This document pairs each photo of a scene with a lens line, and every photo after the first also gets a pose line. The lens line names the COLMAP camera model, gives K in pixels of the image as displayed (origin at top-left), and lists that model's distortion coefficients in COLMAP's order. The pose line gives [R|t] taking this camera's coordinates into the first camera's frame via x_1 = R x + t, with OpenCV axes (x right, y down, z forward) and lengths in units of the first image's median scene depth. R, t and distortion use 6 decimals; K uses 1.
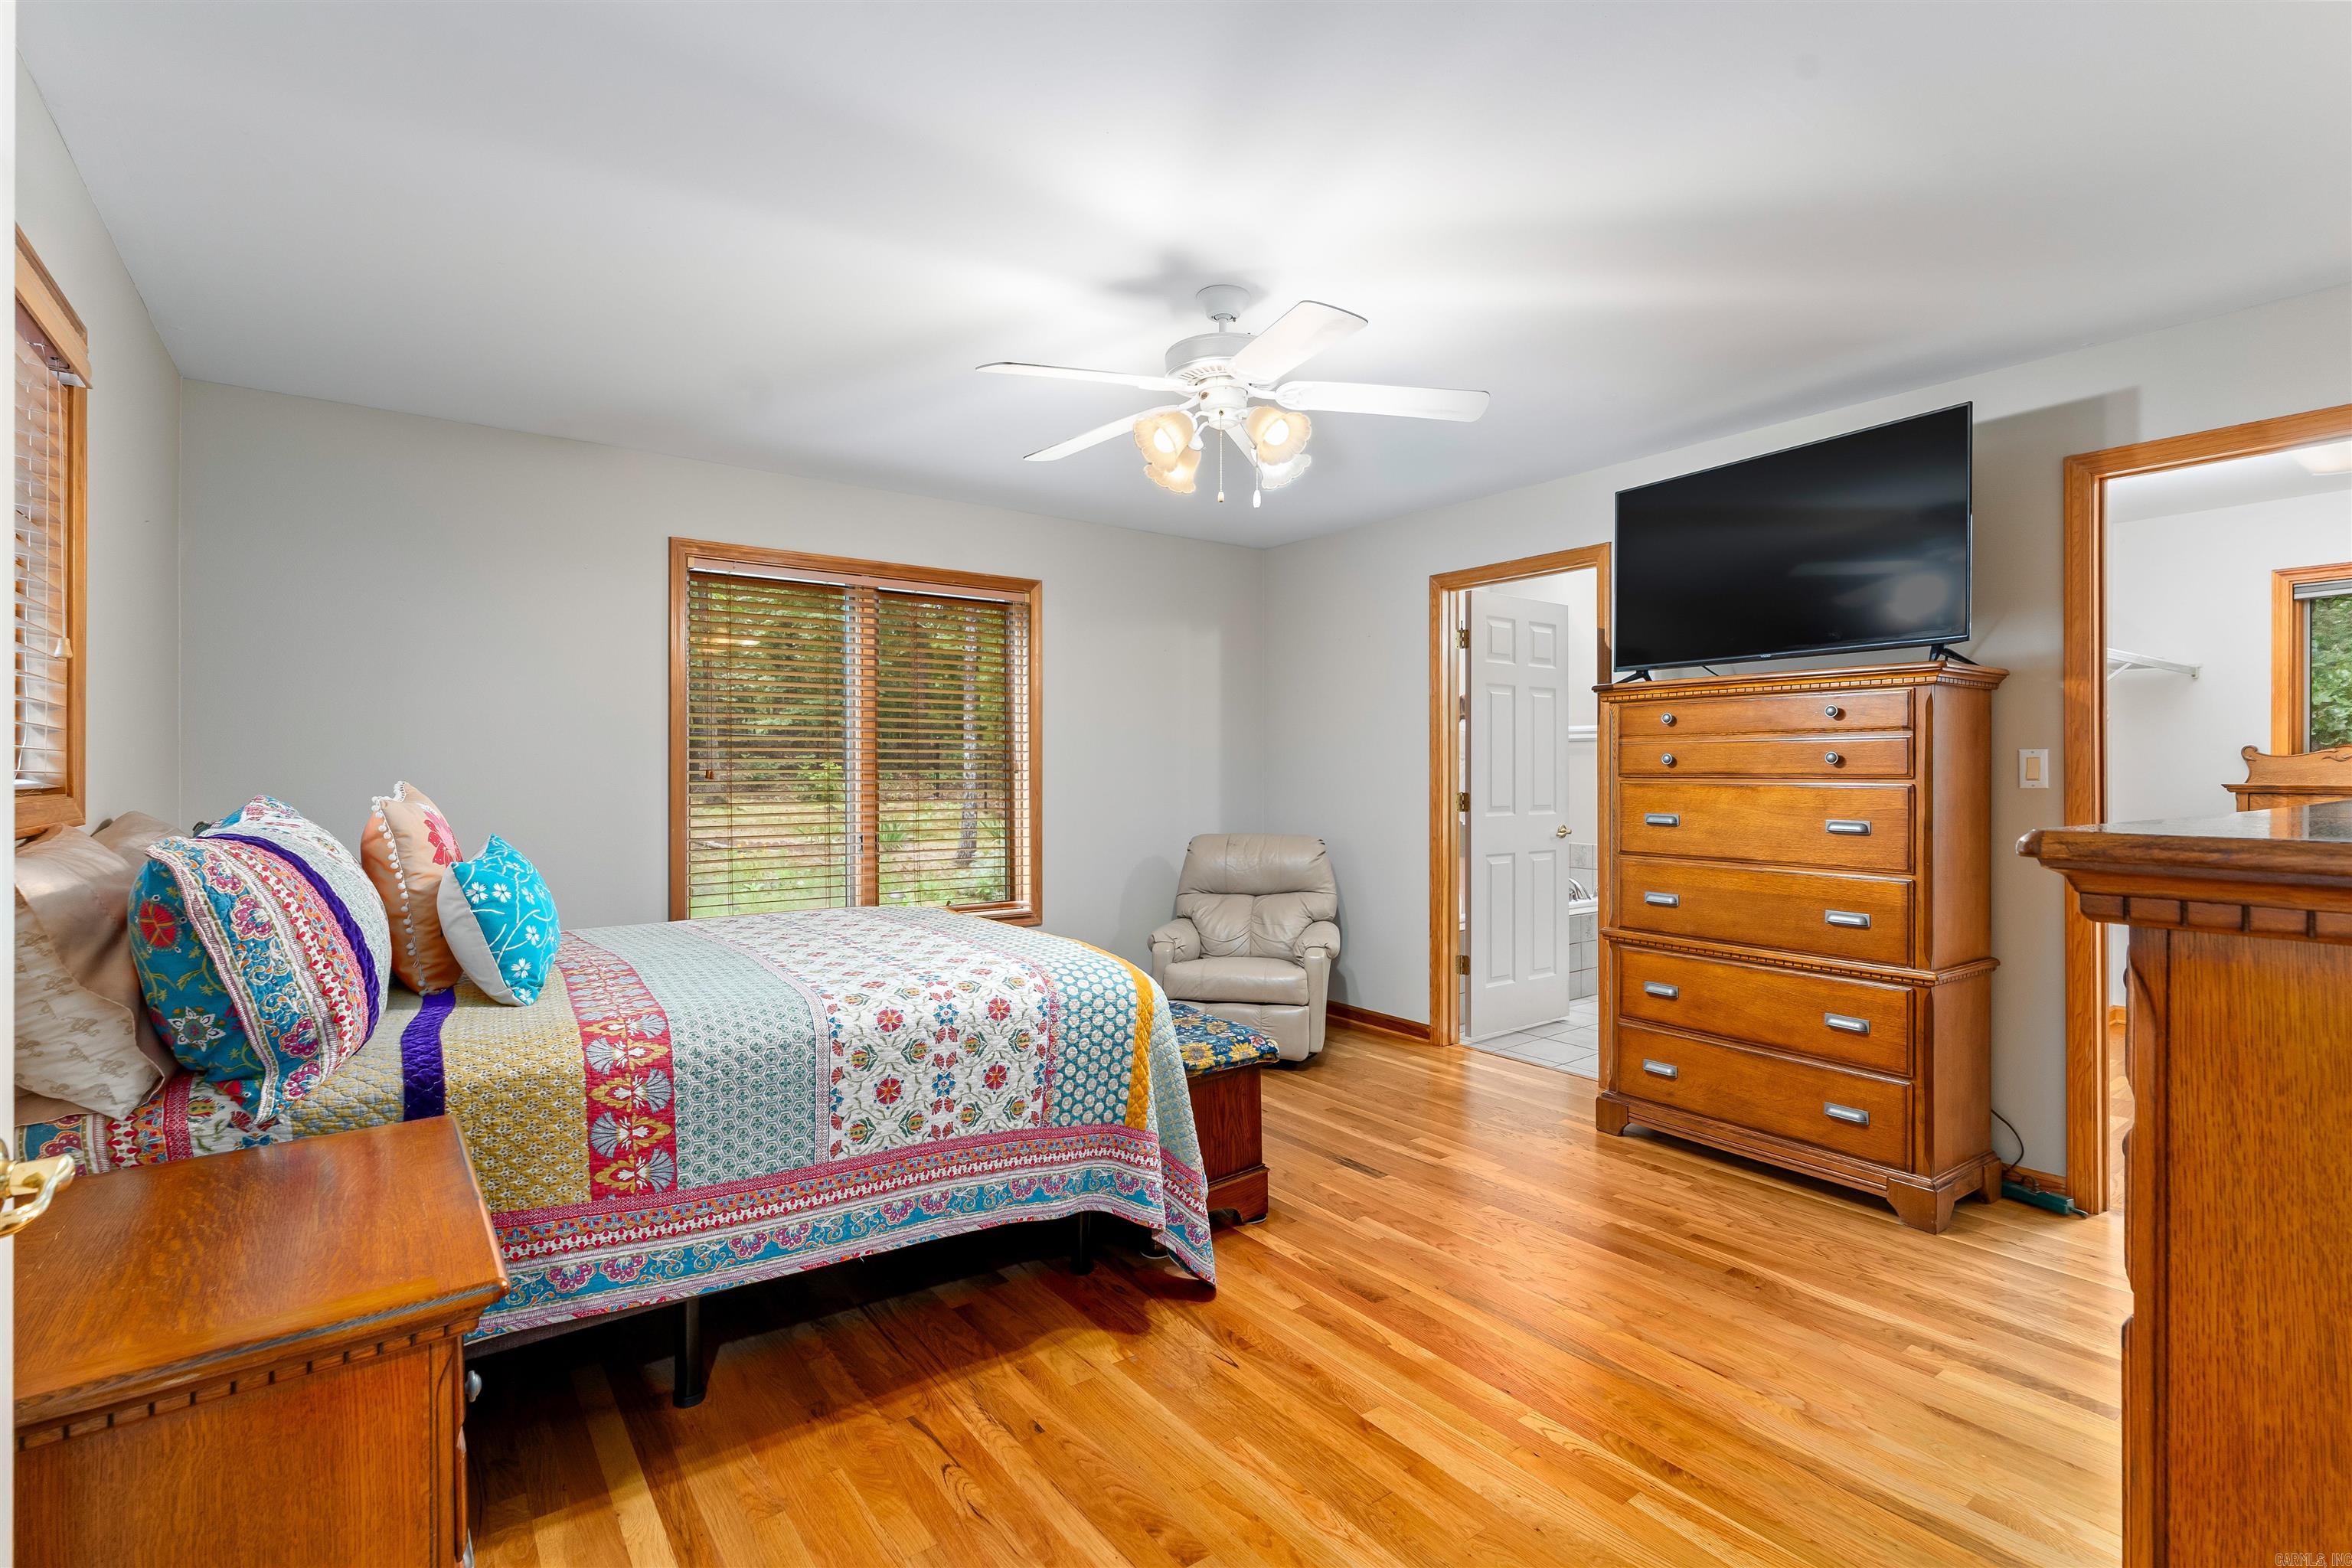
lens RADIAL K [[1091.7, 0, 1174.7], [0, 1091.7, 778.8], [0, 0, 1]] dist [0.012718, 0.001065]
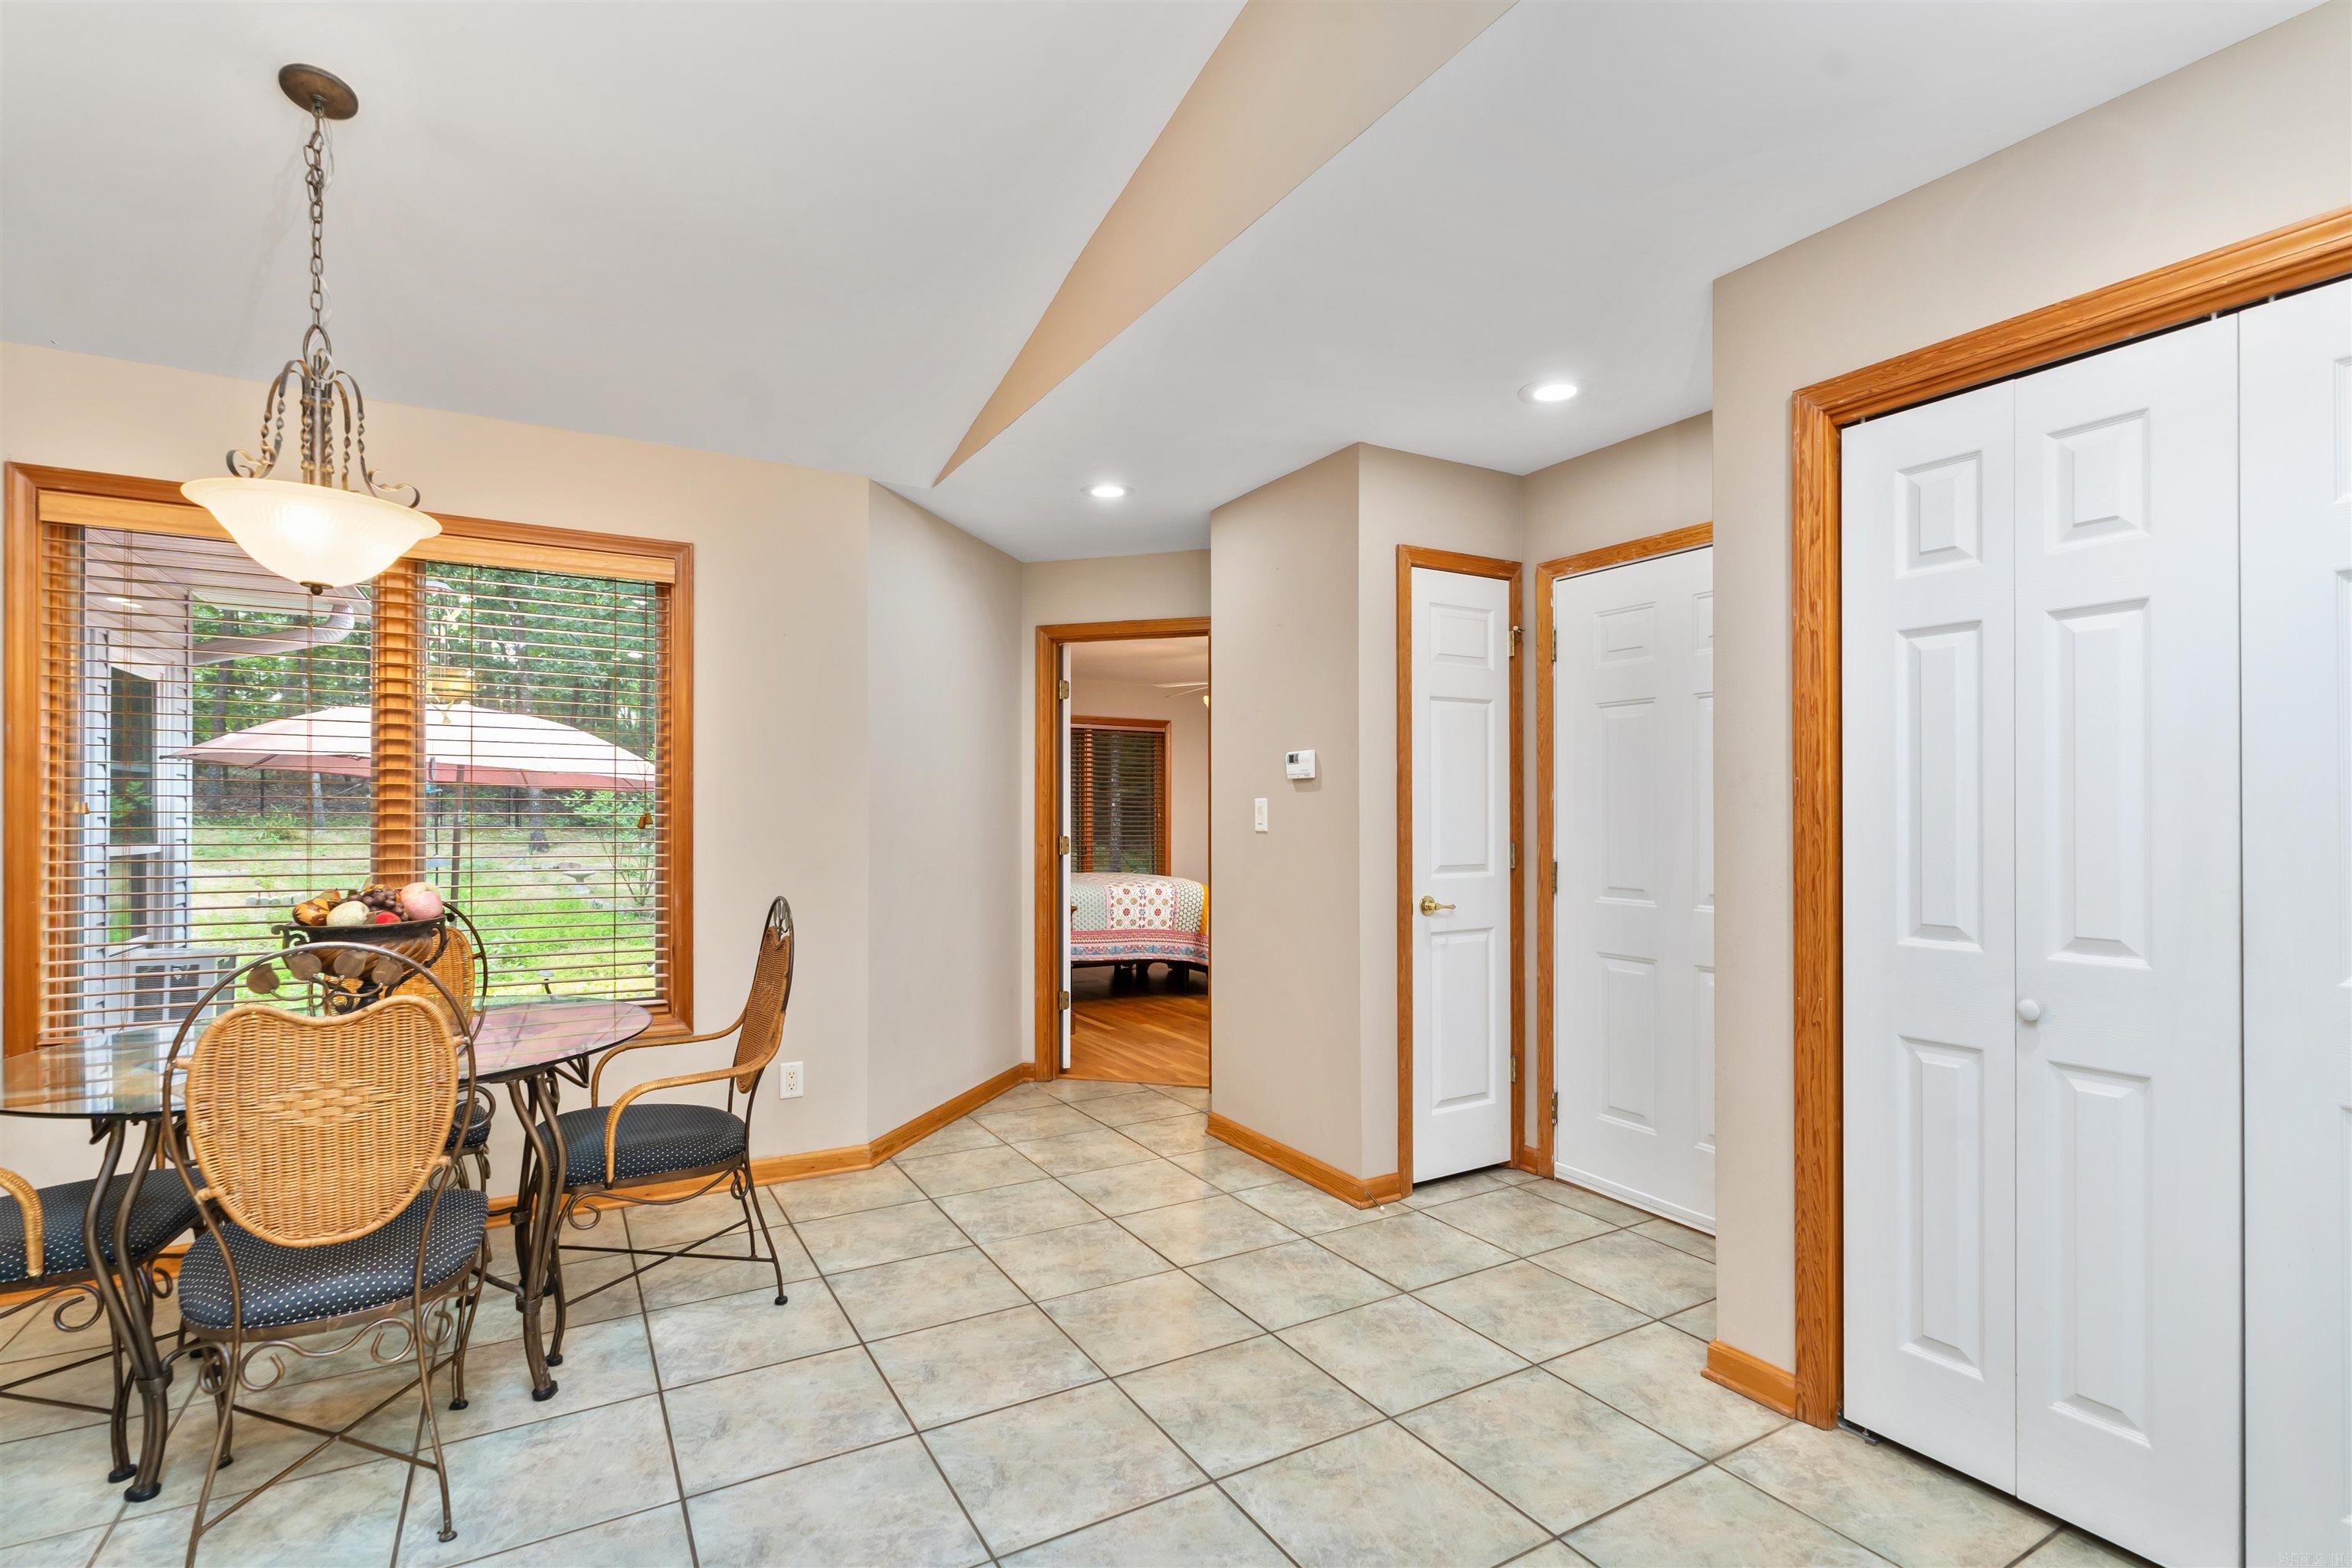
lens RADIAL K [[1091.7, 0, 1177.8], [0, 1091.7, 798.0], [0, 0, 1]] dist [0.012718, 0.001065]
pose [[0.993990, 0.001953, -0.109450, 0.242574], [-0.003481, 0.999899, -0.013767, -0.014478], [0.109412, 0.014065, 0.993897, -2.169633]]
